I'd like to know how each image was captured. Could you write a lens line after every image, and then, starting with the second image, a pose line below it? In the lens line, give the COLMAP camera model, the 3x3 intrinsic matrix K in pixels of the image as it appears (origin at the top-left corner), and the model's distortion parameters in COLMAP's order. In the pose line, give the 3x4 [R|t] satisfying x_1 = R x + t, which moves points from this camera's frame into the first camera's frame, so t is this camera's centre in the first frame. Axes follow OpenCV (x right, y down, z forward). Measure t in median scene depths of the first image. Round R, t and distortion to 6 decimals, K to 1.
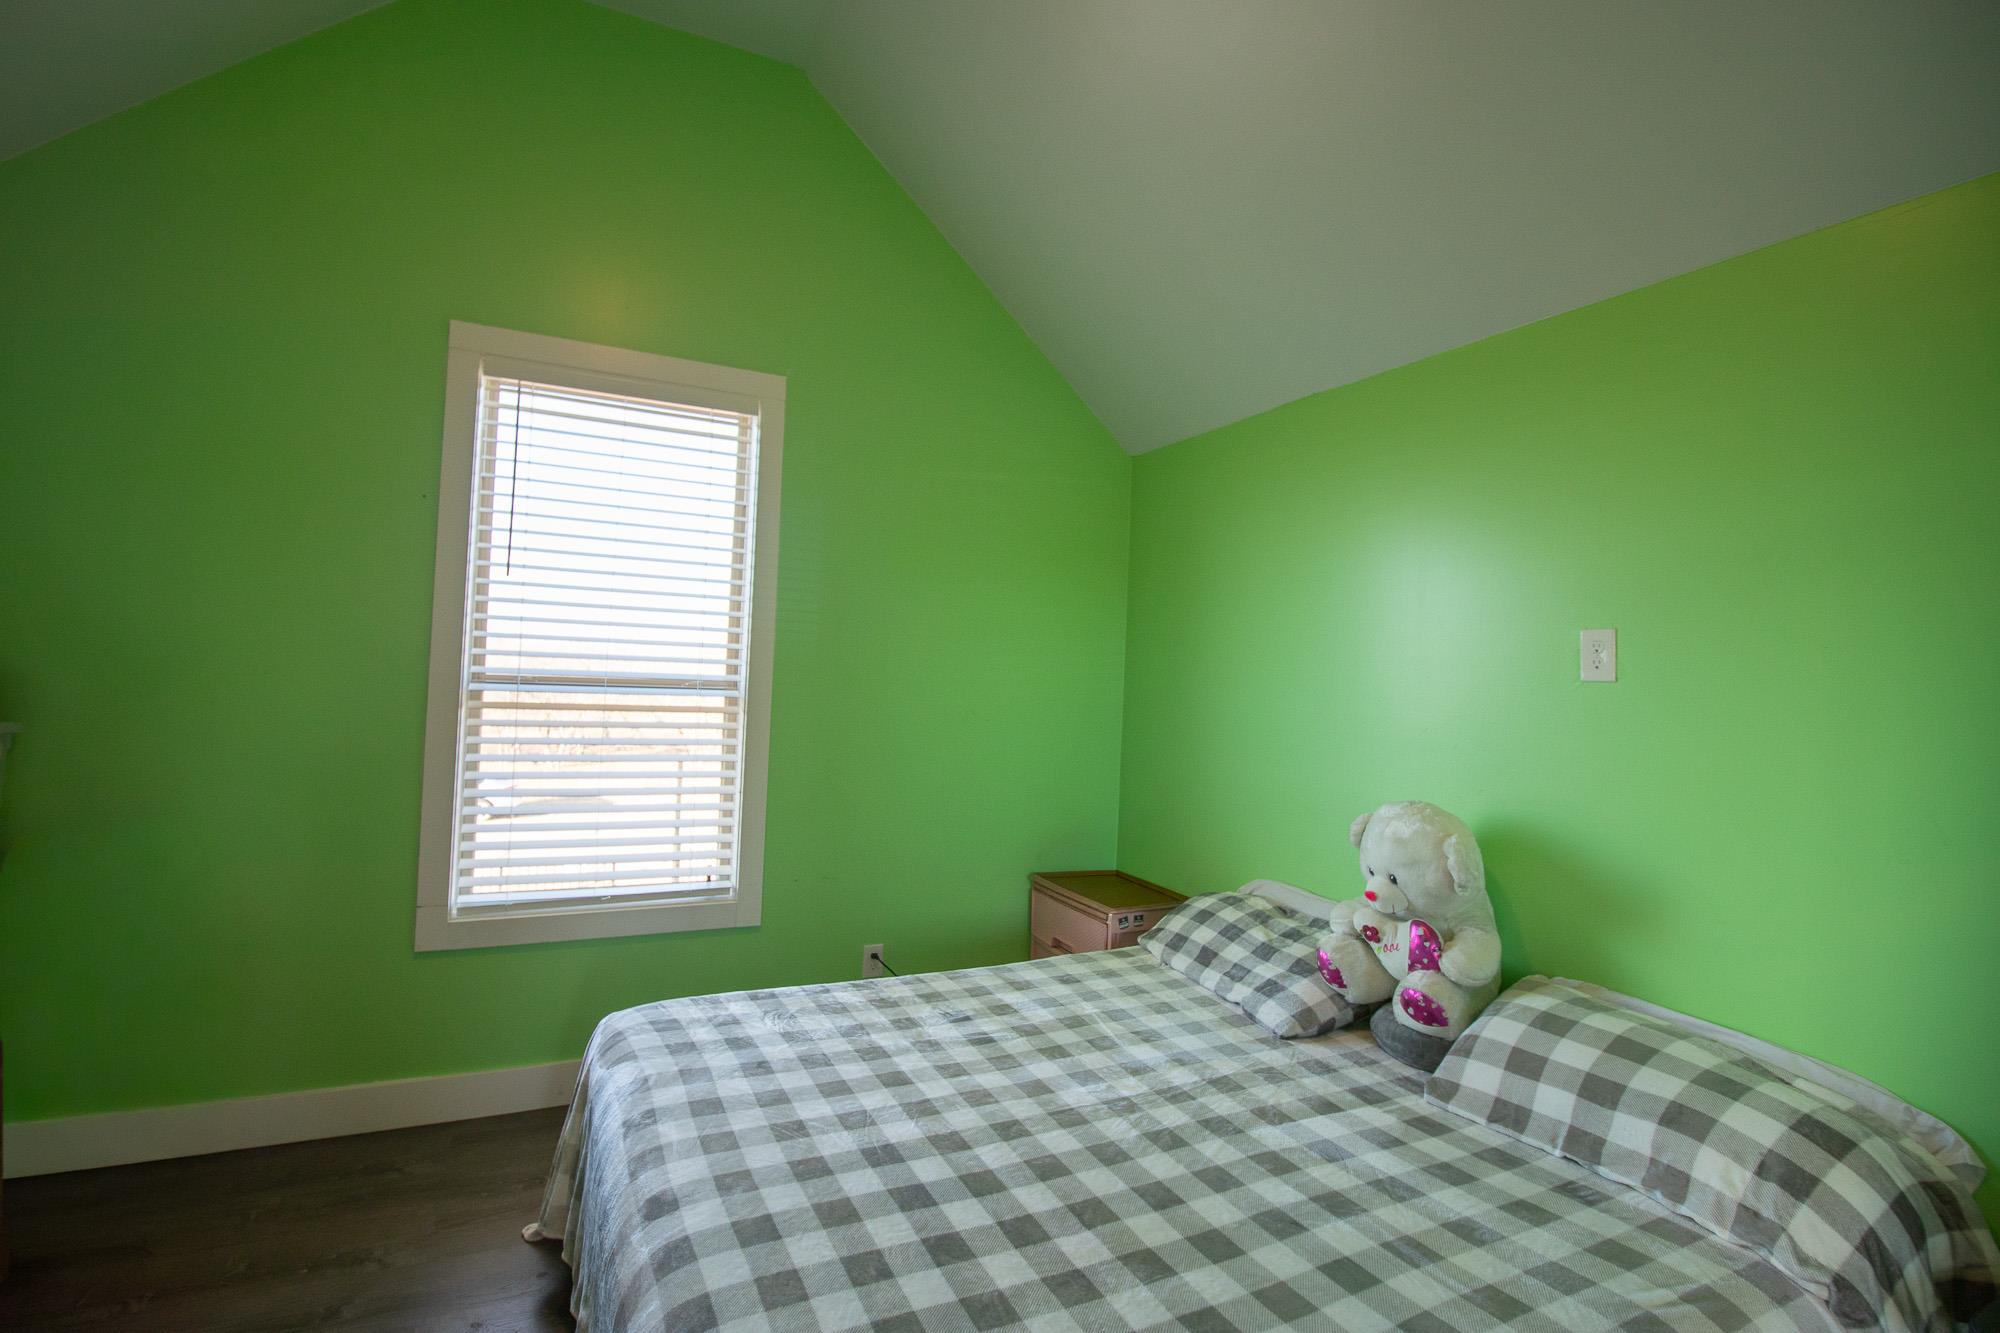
lens RADIAL K [[941.8, 0, 1000.0], [0, 941.8, 666.5], [0, 0, 1]] dist [0.028875, -0.015374]
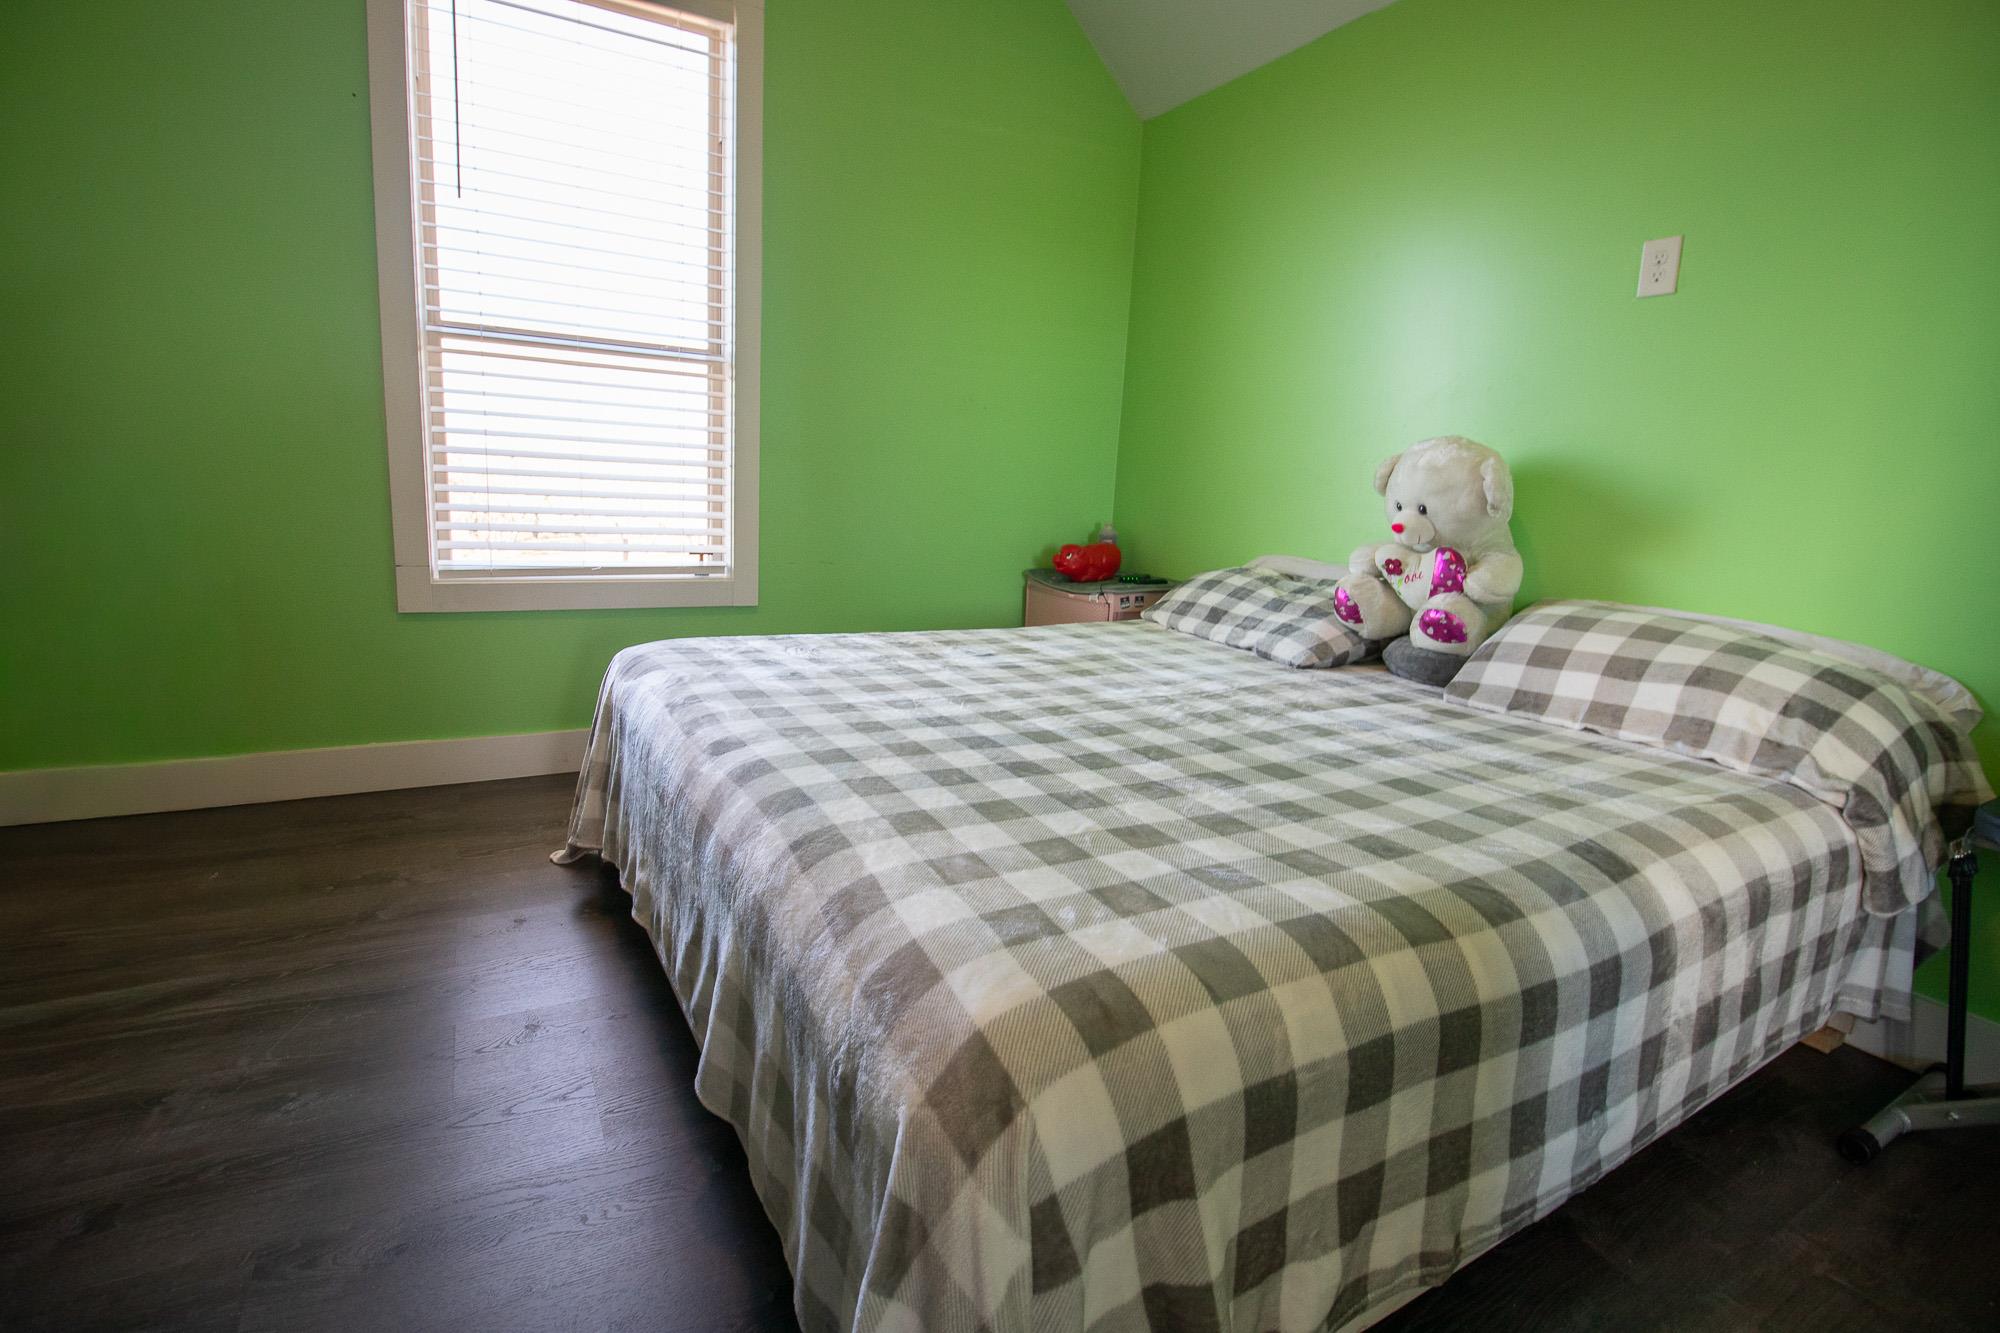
lens RADIAL K [[920.0, 0, 1000.0], [0, 920.0, 666.5], [0, 0, 1]] dist [0.035278, -0.017354]
pose [[0.997501, 0.002741, 0.070596, -0.101366], [-0.016186, 0.981535, 0.190597, 0.214304], [-0.068770, -0.191263, 0.979127, 0.042076]]
